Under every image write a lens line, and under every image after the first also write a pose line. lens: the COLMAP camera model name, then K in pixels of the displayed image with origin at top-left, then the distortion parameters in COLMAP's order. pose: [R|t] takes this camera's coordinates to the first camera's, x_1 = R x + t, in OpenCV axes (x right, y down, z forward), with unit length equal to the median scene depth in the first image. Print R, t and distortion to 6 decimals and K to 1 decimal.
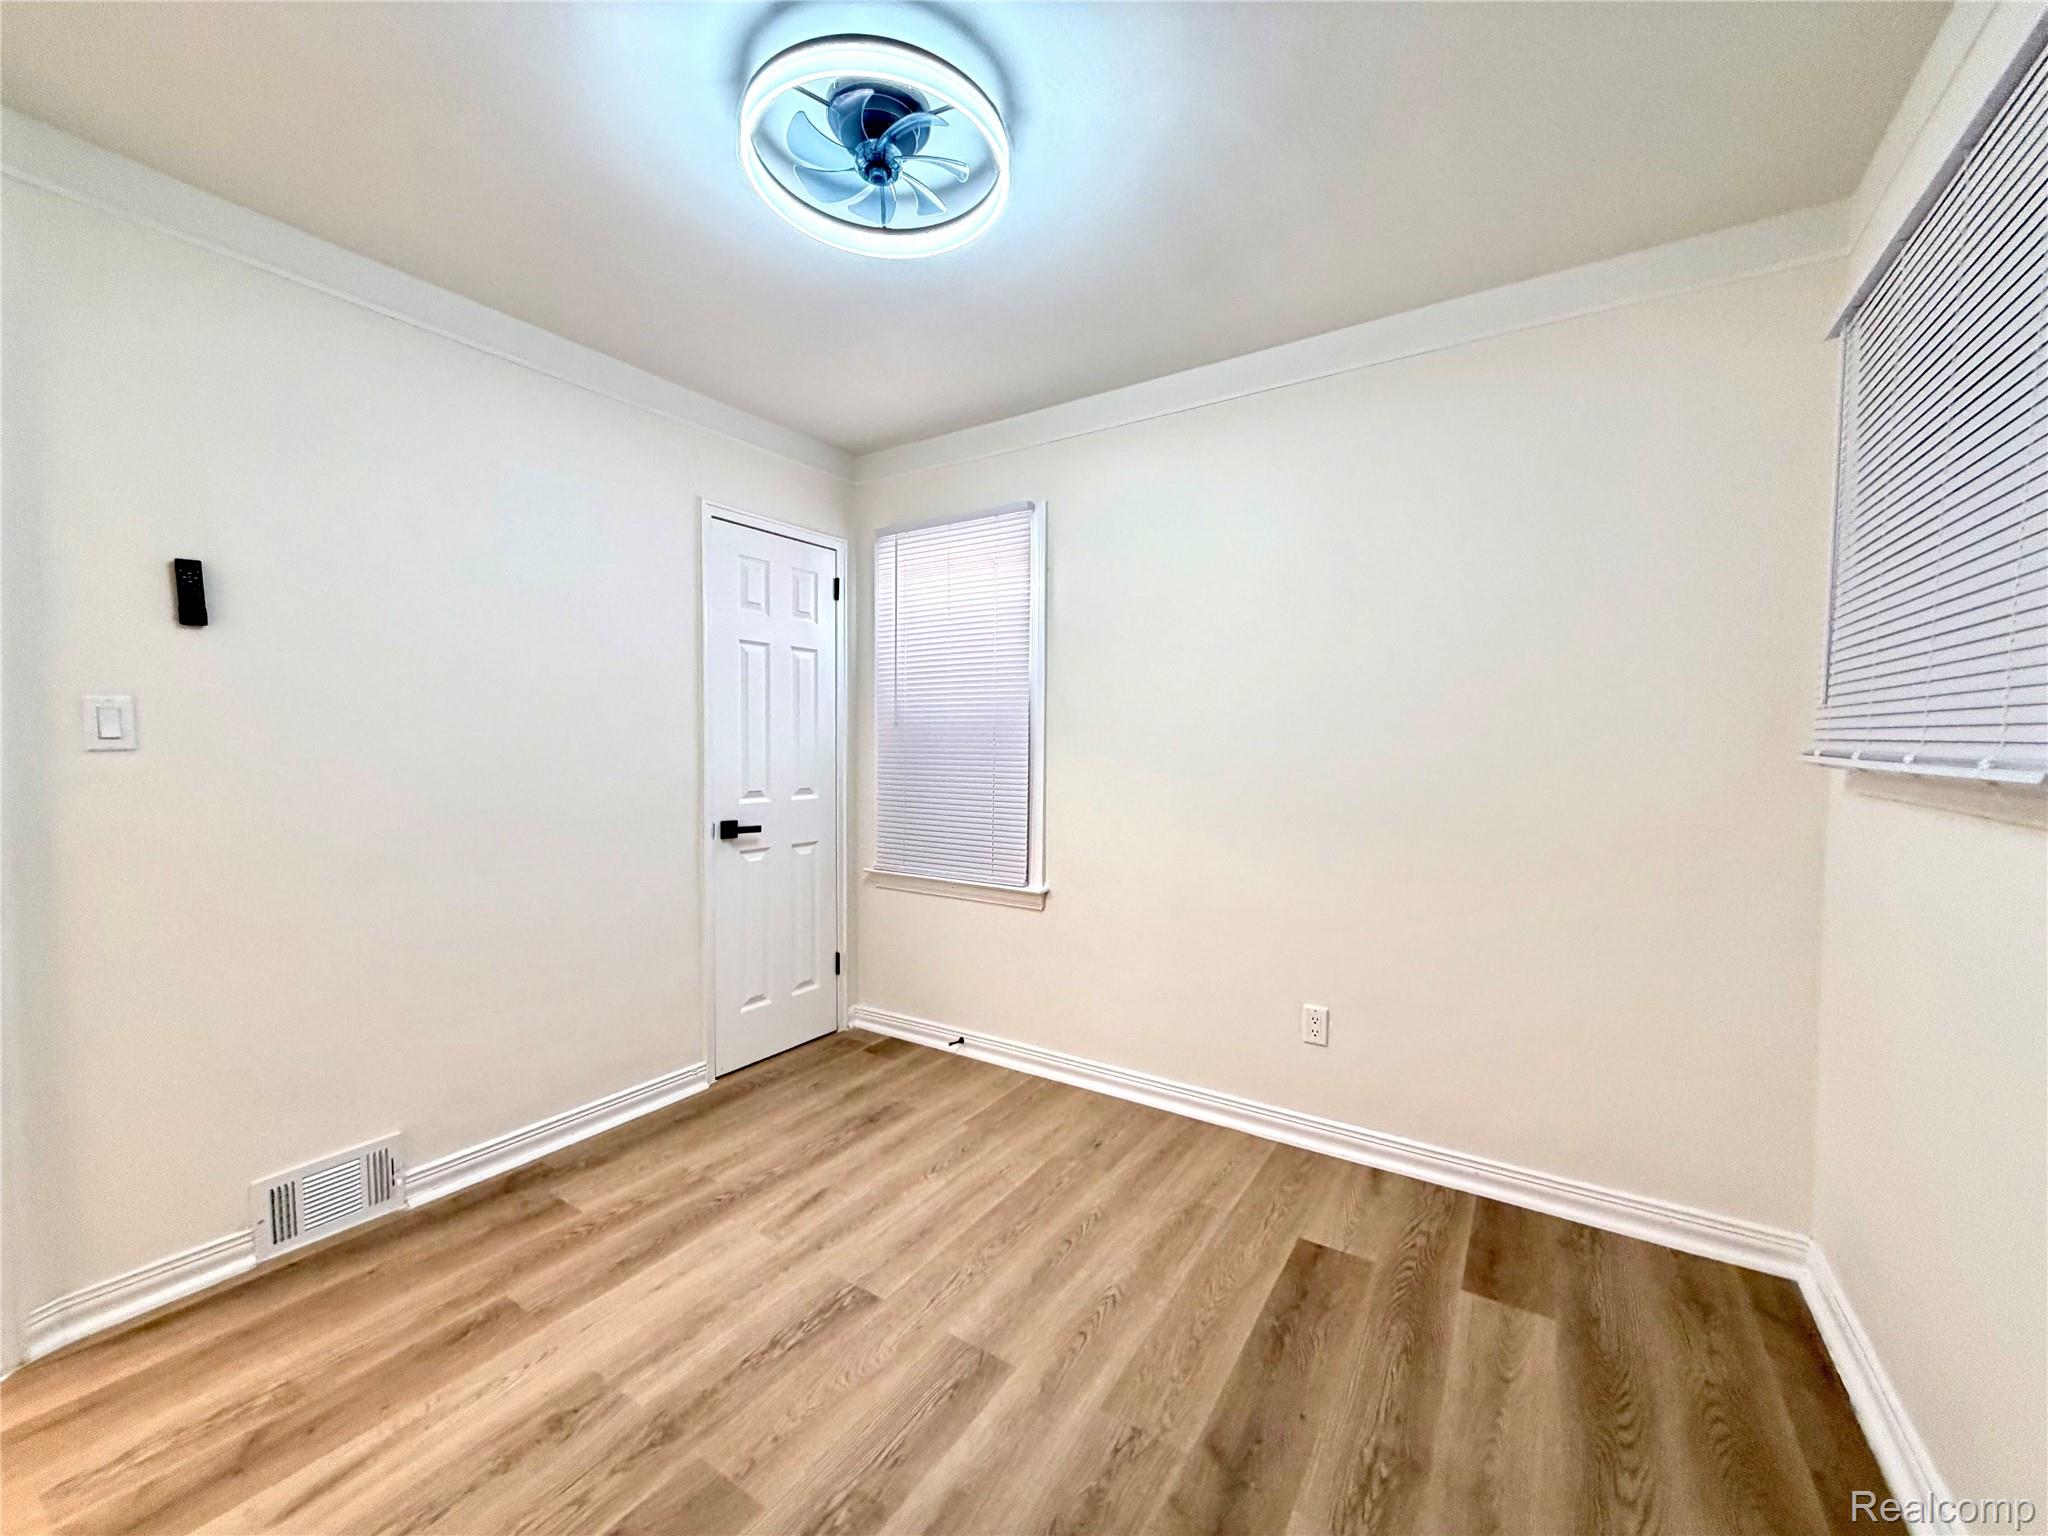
lens RADIAL K [[821.2, 0, 1018.5], [0, 821.2, 760.4], [0, 0, 1]] dist [-0.002000, 0.001885]
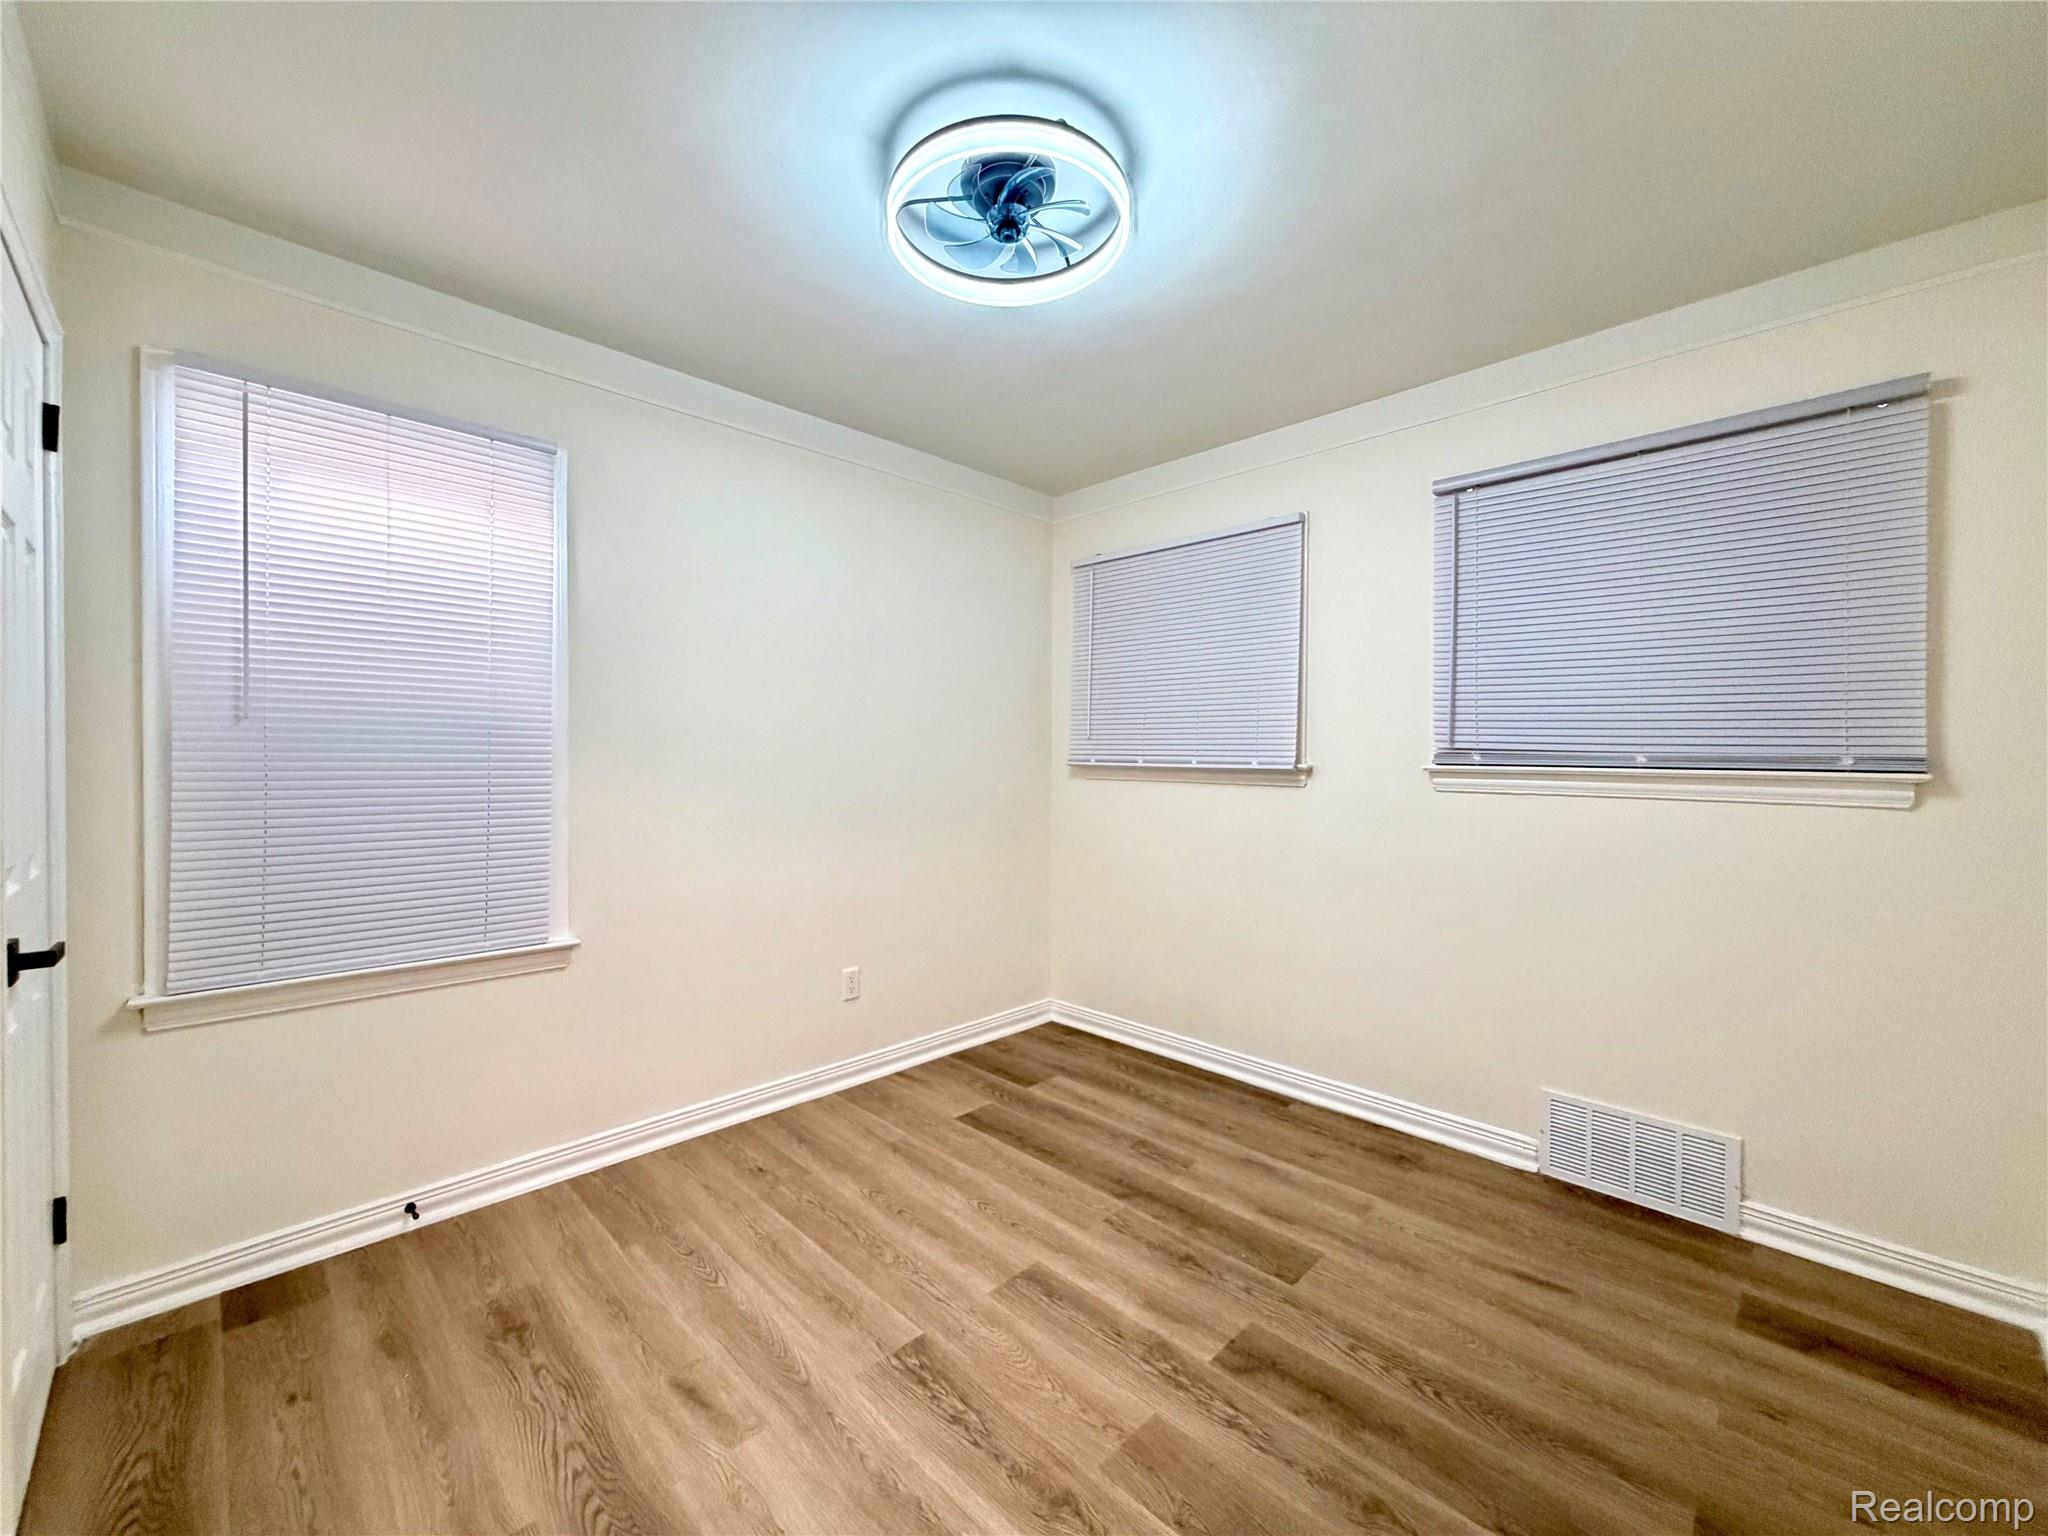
lens RADIAL K [[821.2, 0, 1017.3], [0, 821.2, 763.0], [0, 0, 1]] dist [-0.002000, 0.001885]
pose [[0.202100, -0.012373, 0.979287, -0.916260], [0.017331, 0.999809, 0.009055, -0.017898], [-0.979212, 0.015142, 0.202276, 0.582170]]
